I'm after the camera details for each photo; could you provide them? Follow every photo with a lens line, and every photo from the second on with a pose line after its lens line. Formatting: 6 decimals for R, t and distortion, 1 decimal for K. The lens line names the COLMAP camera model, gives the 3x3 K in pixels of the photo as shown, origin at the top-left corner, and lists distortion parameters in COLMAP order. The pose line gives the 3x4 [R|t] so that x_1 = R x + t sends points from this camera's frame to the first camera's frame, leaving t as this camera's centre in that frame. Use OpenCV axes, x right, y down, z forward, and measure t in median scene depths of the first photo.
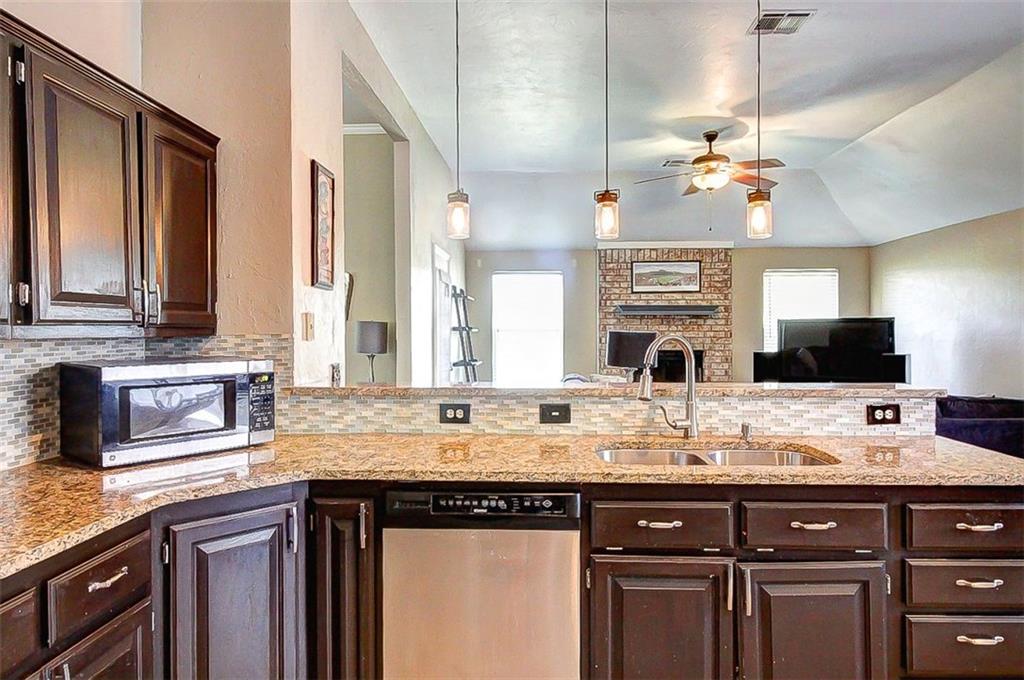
lens RADIAL K [[628.9, 0, 522.4], [0, 628.9, 337.8], [0, 0, 1]] dist [0.011659, -0.003738]
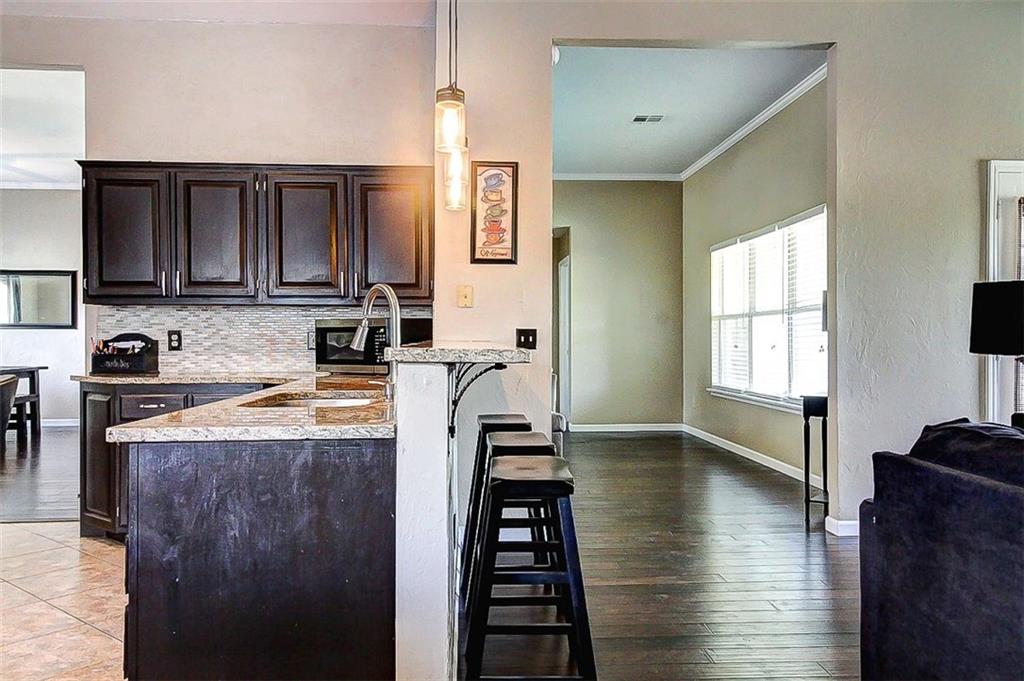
lens RADIAL K [[805.5, 0, 509.6], [0, 805.5, 339.5], [0, 0, 1]] dist [0.017332, 0.002728]
pose [[0.111555, 0.008182, -0.993725, 1.211471], [-0.010316, 0.999922, 0.007075, 0.054261], [0.993705, 0.009462, 0.111630, 0.859247]]
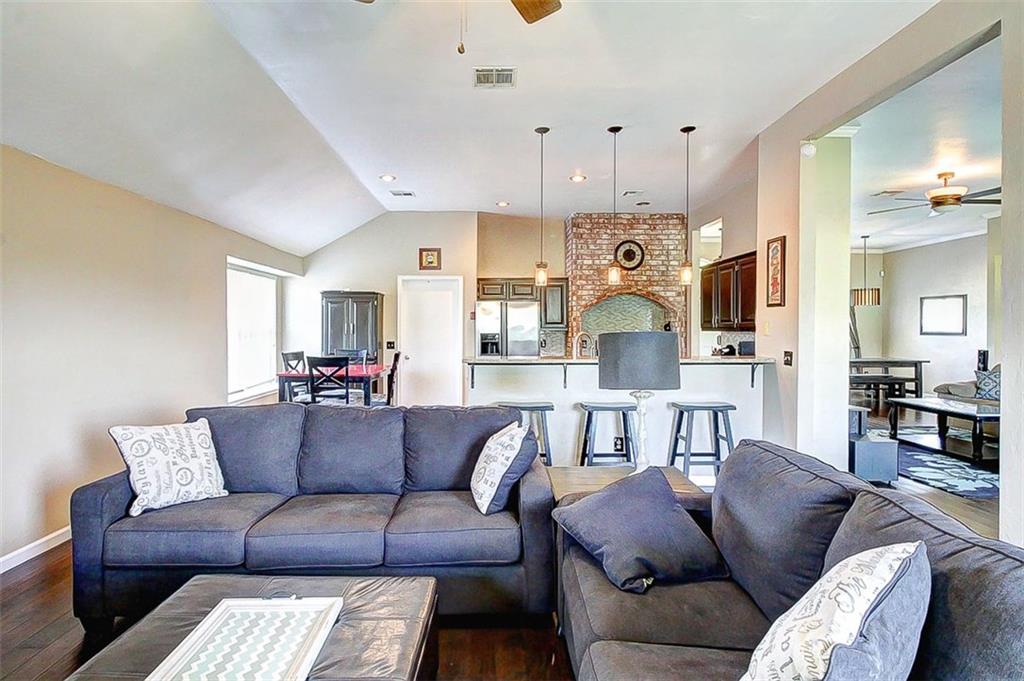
lens RADIAL K [[511.5, 0, 505.6], [0, 511.5, 340.1], [0, 0, 1]] dist [0.003856, -0.011657]
pose [[-0.997026, 0.002653, -0.077025, 0.556431], [-0.000005, 0.999405, 0.034492, -0.033905], [0.077071, 0.034390, -0.996432, 2.384019]]
